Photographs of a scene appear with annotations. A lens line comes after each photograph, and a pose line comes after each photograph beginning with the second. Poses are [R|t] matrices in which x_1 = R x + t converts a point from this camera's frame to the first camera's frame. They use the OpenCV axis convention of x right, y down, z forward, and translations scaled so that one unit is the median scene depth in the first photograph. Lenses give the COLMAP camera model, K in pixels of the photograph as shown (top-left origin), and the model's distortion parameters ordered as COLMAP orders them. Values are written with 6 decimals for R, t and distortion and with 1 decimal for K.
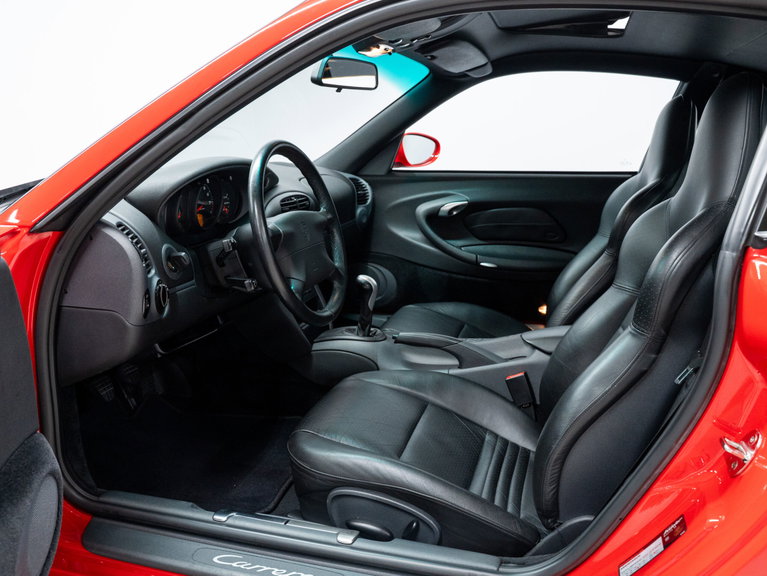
lens RADIAL K [[616.3, 0, 383.5], [0, 616.3, 288.0], [0, 0, 1]] dist [-0.009601, -0.002517]
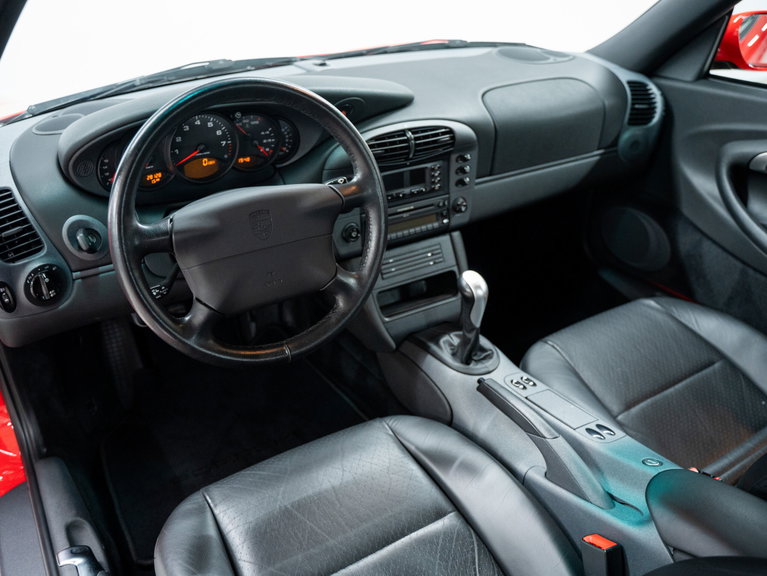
lens RADIAL K [[616.3, 0, 383.5], [0, 616.3, 288.0], [0, 0, 1]] dist [-0.009601, -0.002517]
pose [[0.757282, 0.294756, -0.582789, 0.191265], [-0.144726, 0.945912, 0.290353, -0.123958], [0.636850, -0.135534, 0.758981, 0.316106]]
